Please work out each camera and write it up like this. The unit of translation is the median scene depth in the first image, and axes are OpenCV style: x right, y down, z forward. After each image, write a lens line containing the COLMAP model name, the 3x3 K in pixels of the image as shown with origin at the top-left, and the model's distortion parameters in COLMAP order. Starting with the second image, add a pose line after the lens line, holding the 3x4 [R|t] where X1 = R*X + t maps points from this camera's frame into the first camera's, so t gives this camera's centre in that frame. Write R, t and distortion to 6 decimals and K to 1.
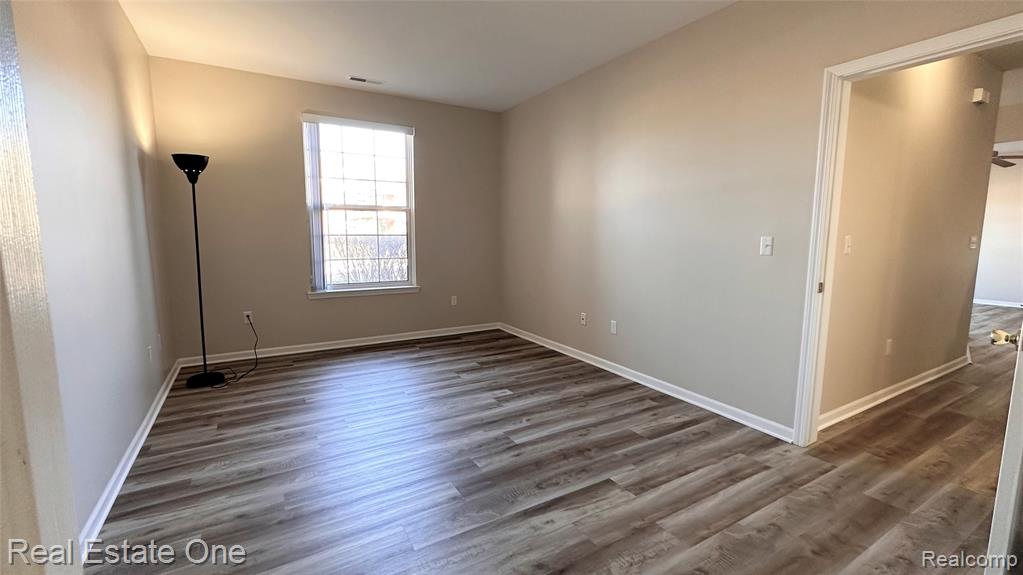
lens RADIAL K [[435.1, 0, 516.8], [0, 435.1, 286.4], [0, 0, 1]] dist [-0.001623, -0.000109]
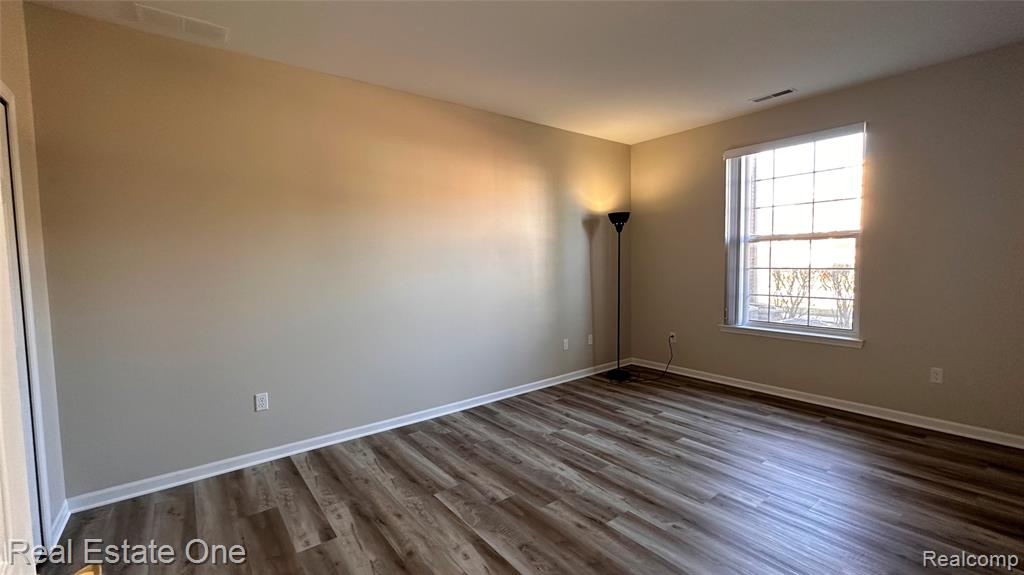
lens RADIAL K [[435.5, 0, 519.1], [0, 435.5, 289.0], [0, 0, 1]] dist [-0.001623, -0.000109]
pose [[0.120675, 0.060250, -0.990862, 0.575606], [-0.103657, 0.993465, 0.047784, -0.084616], [0.987265, 0.096944, 0.126132, 0.492739]]
